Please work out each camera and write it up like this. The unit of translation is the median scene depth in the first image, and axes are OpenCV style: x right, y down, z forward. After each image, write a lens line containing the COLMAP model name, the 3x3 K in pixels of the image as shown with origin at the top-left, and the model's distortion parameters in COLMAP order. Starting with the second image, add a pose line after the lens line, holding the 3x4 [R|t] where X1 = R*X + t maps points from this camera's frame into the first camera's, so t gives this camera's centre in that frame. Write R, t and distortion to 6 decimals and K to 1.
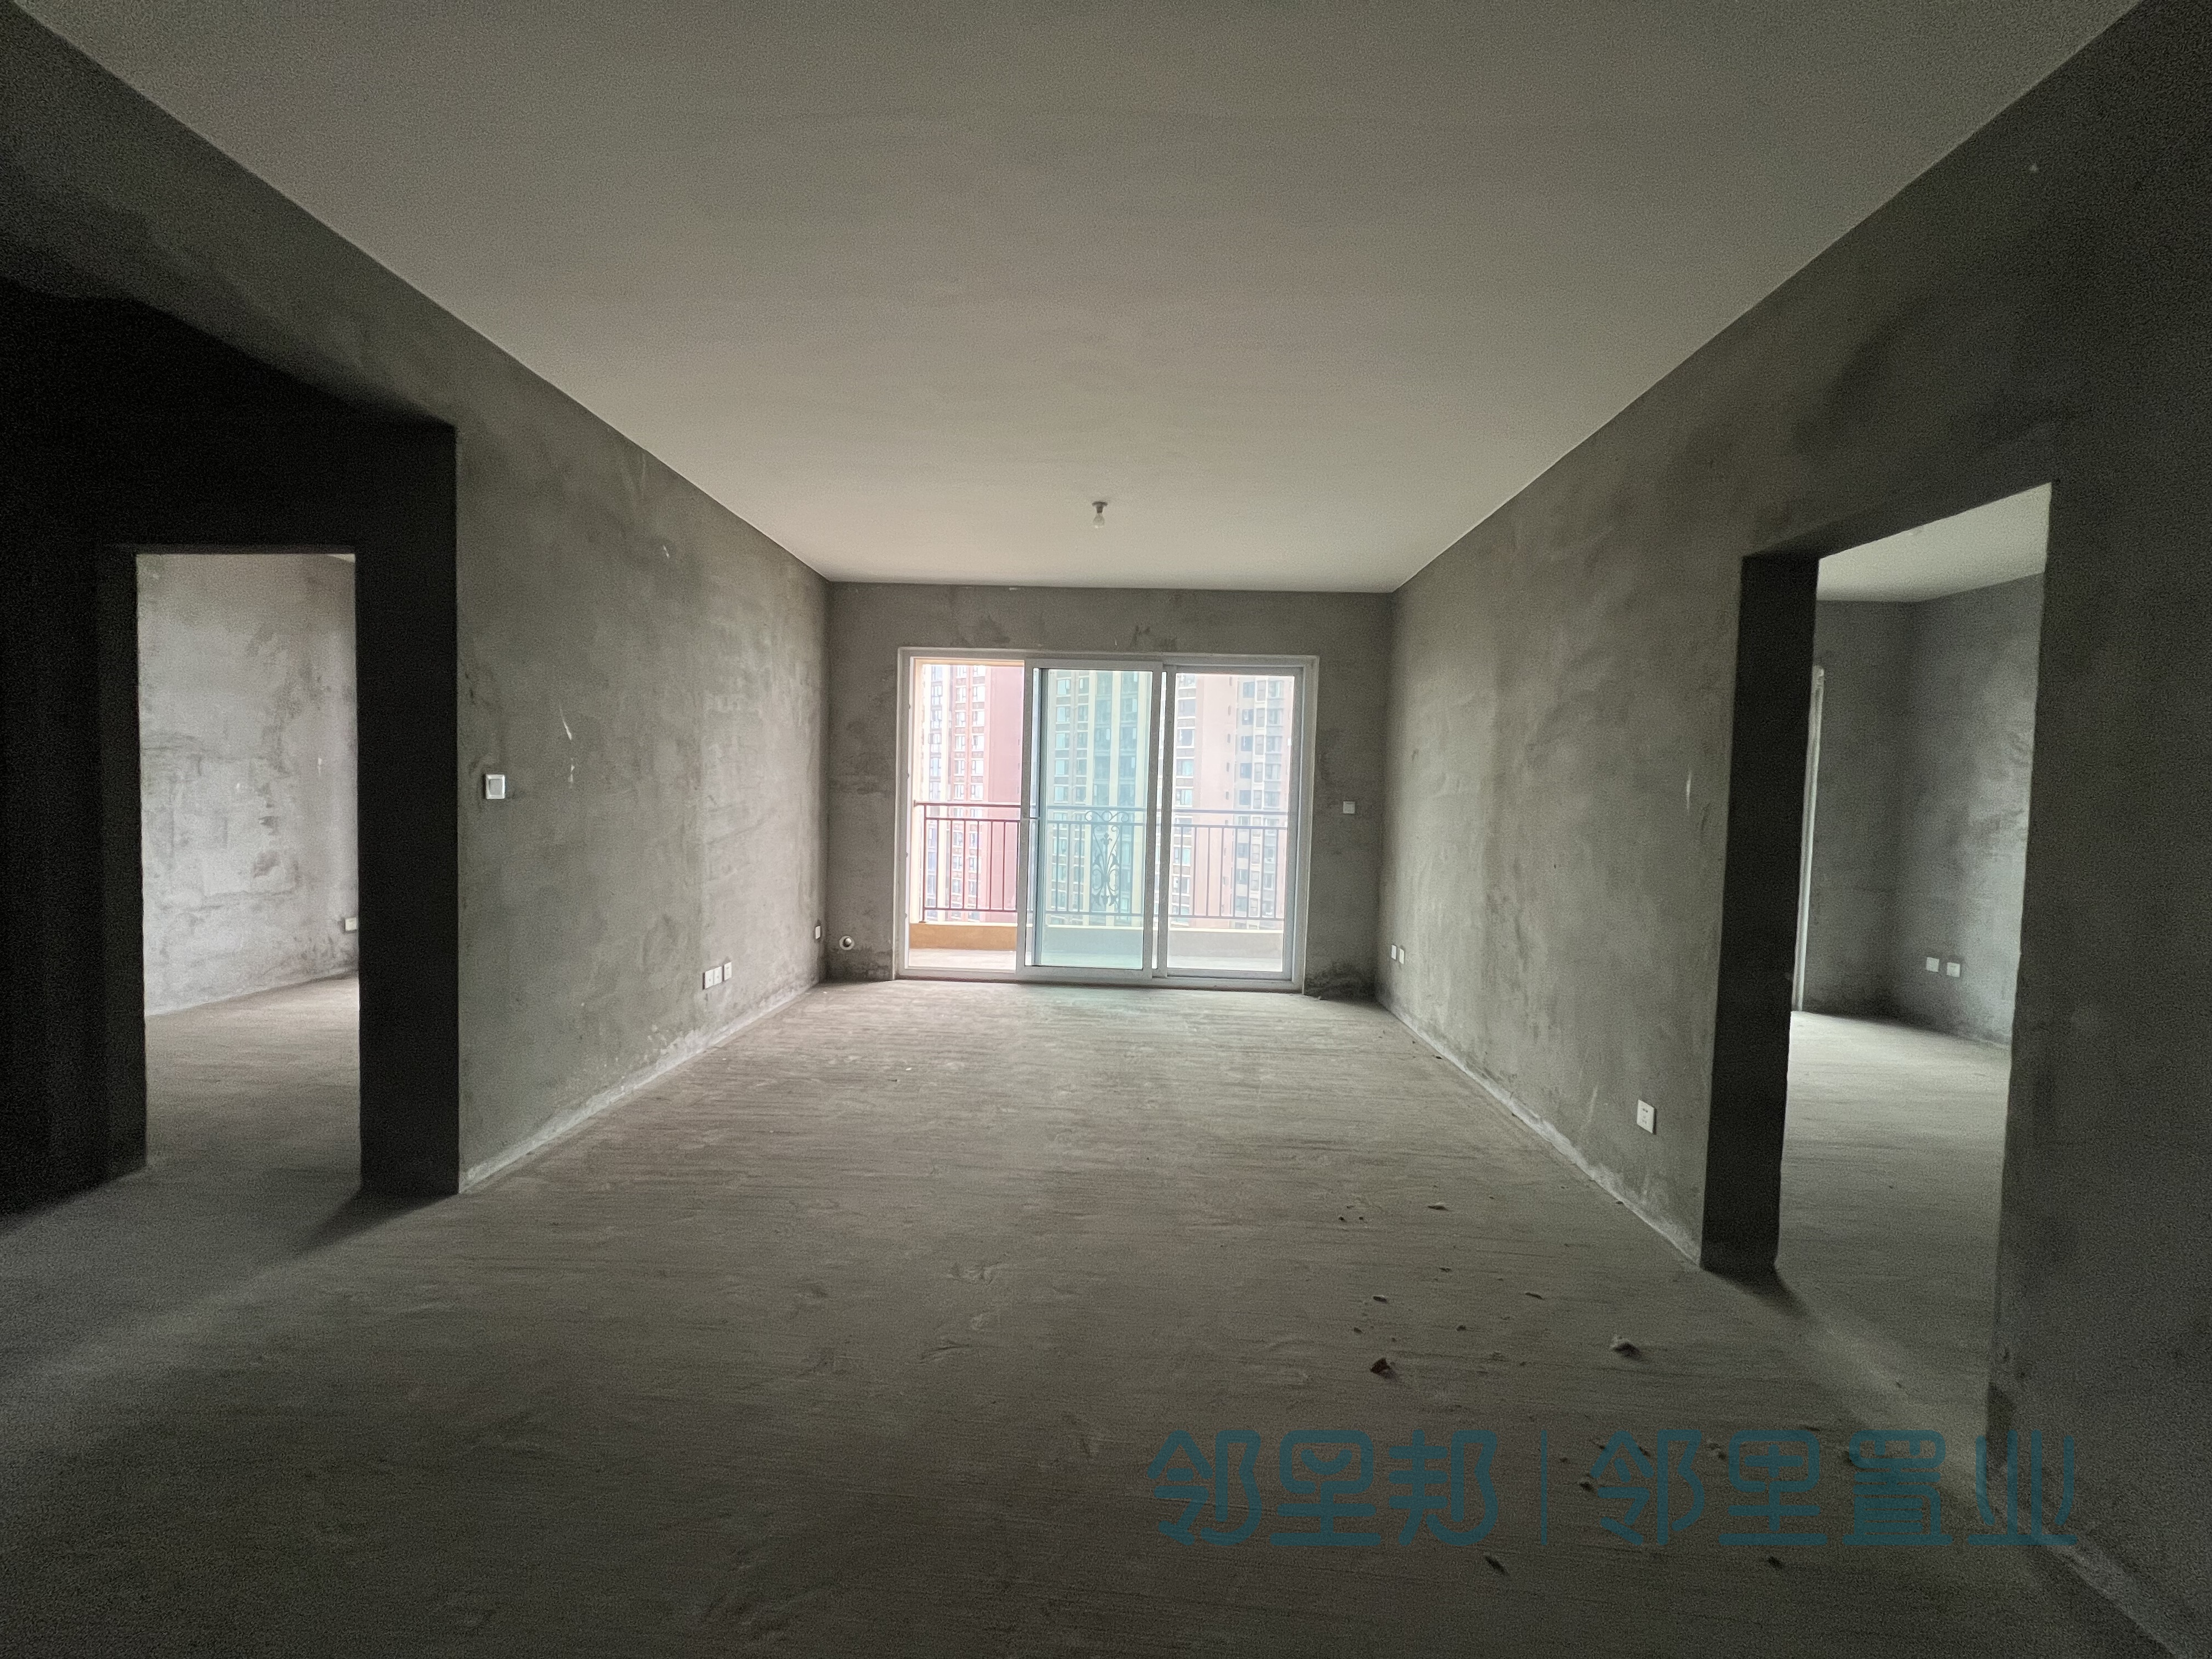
lens RADIAL K [[883.1, 0, 1107.7], [0, 883.1, 839.1], [0, 0, 1]] dist [0.004432, 0.000070]
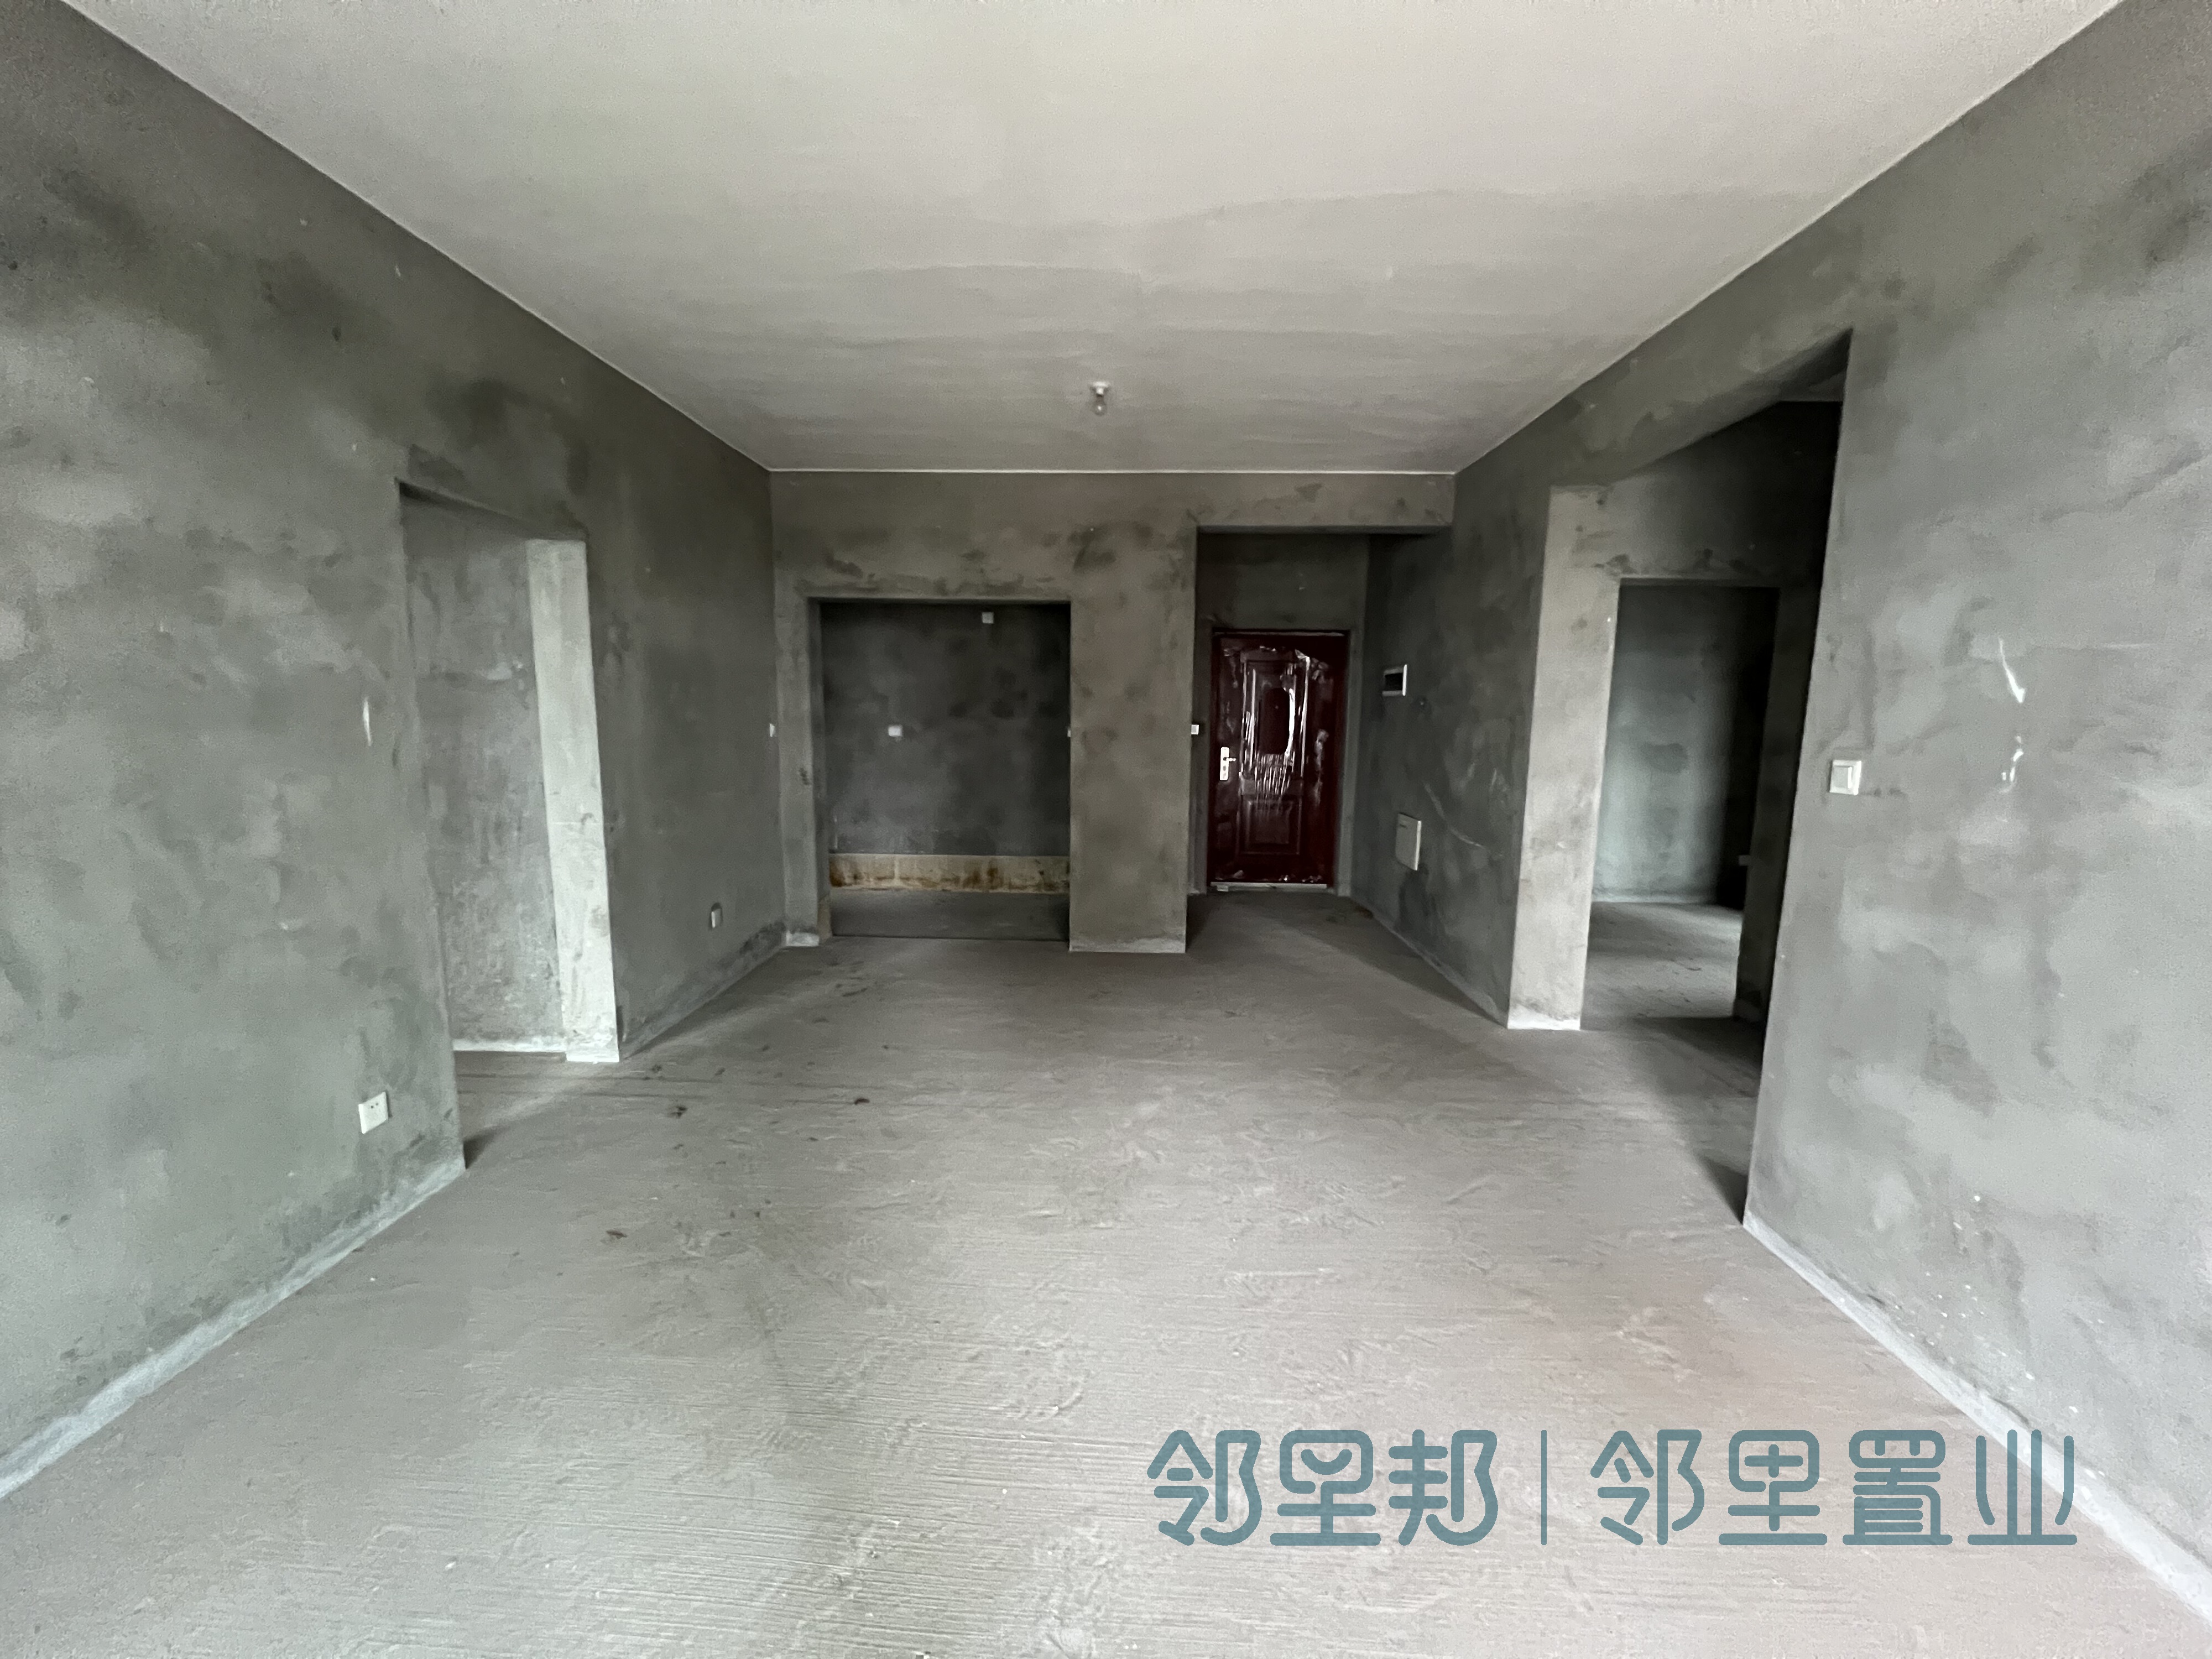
lens RADIAL K [[883.1, 0, 1103.6], [0, 883.1, 828.9], [0, 0, 1]] dist [0.004432, 0.000070]
pose [[-0.999207, -0.038163, -0.011375, -0.079504], [-0.039595, 0.982585, 0.181546, -0.166734], [0.004249, 0.181853, -0.983317, 2.284413]]
